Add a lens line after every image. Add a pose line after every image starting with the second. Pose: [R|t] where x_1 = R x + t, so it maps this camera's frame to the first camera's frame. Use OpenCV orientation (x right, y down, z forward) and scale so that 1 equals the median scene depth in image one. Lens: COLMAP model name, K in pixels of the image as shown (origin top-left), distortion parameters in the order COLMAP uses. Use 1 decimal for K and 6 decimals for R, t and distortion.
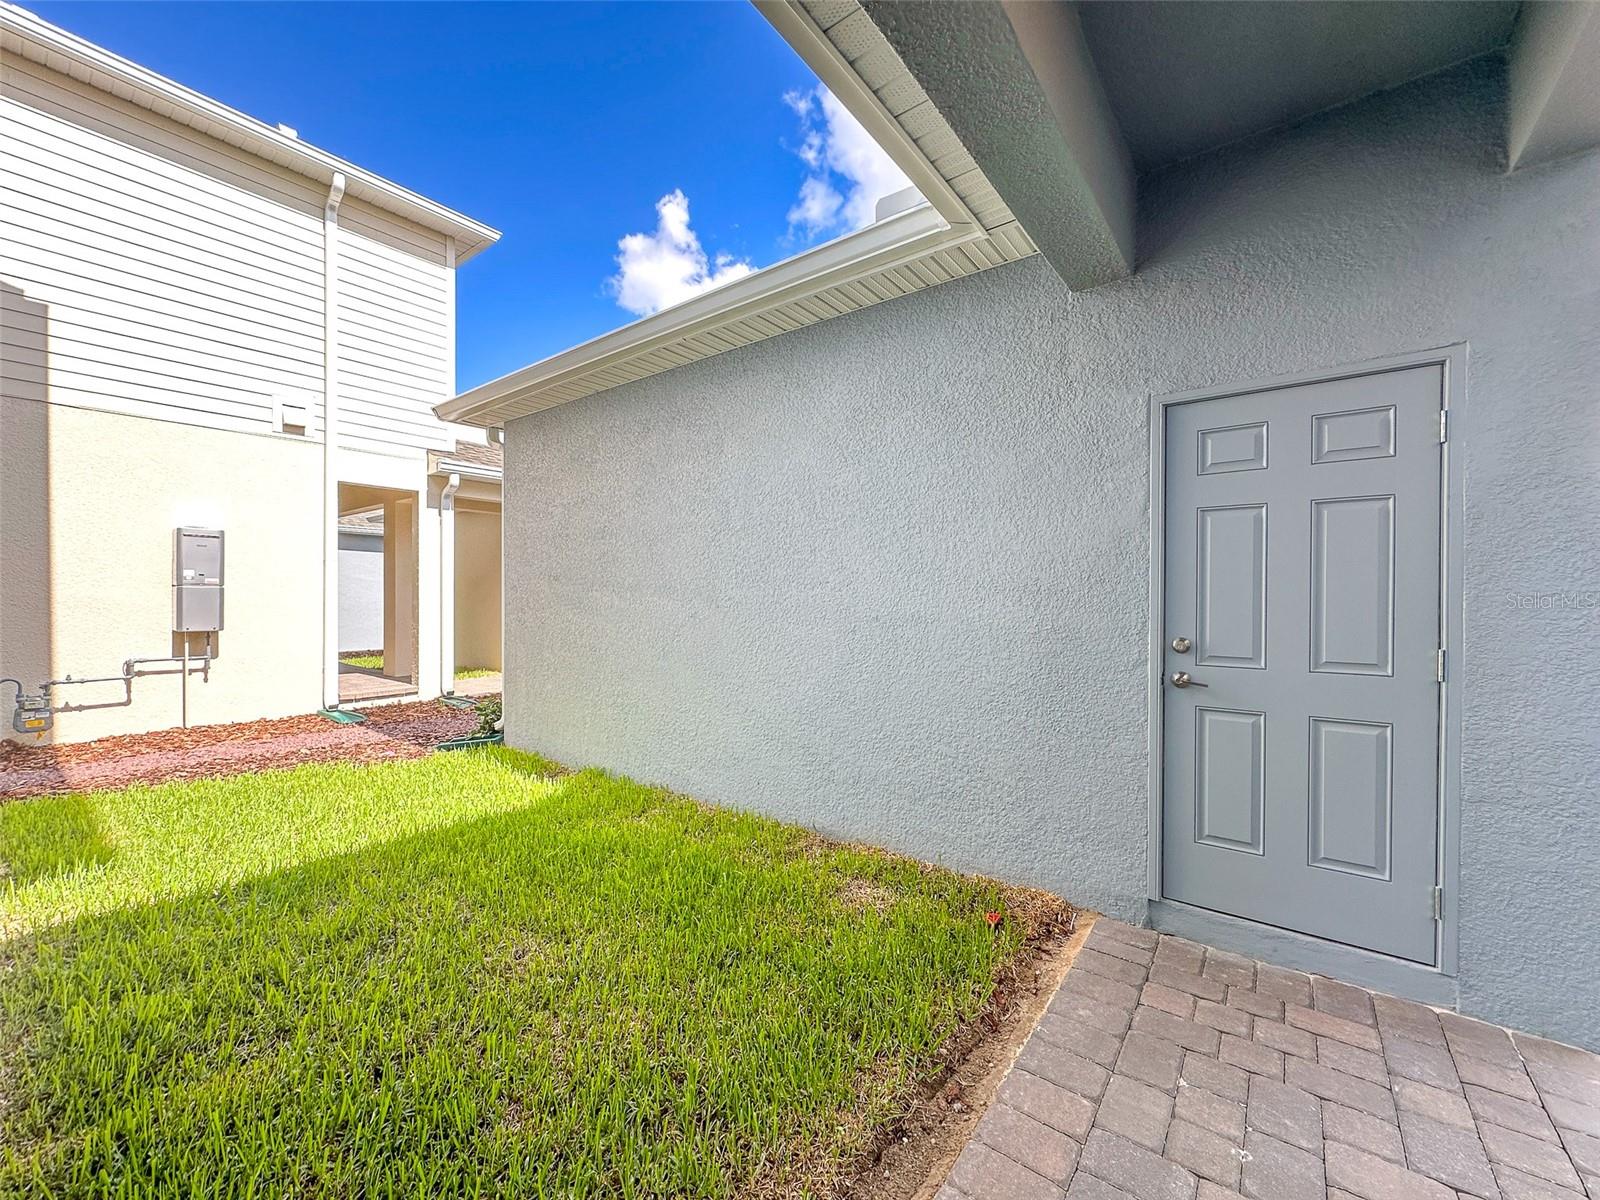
lens RADIAL K [[638.2, 0, 806.8], [0, 638.2, 597.5], [0, 0, 1]] dist [-0.003952, 0.000878]
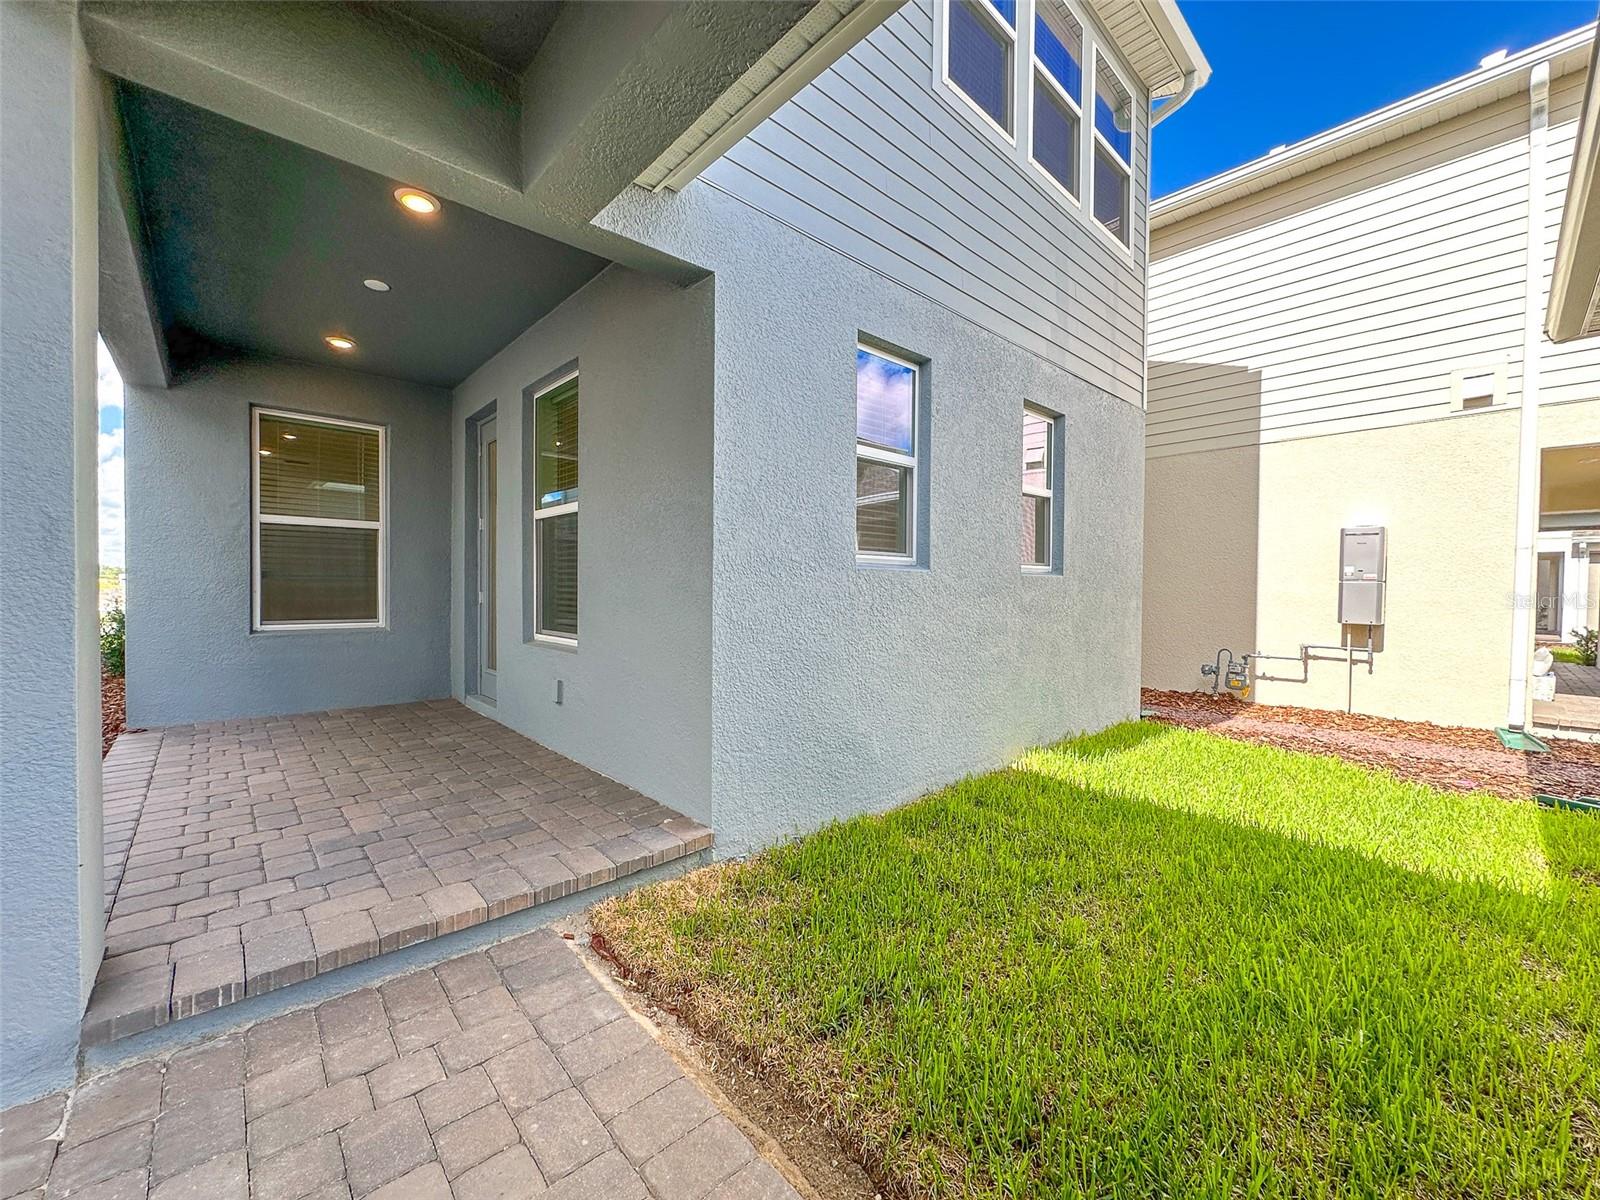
lens RADIAL K [[638.2, 0, 807.0], [0, 638.2, 599.2], [0, 0, 1]] dist [-0.003952, 0.000878]
pose [[-0.173709, 0.009570, -0.984751, 0.250639], [-0.016363, 0.999787, 0.012602, 0.013104], [0.984661, 0.018303, -0.173515, 0.279223]]
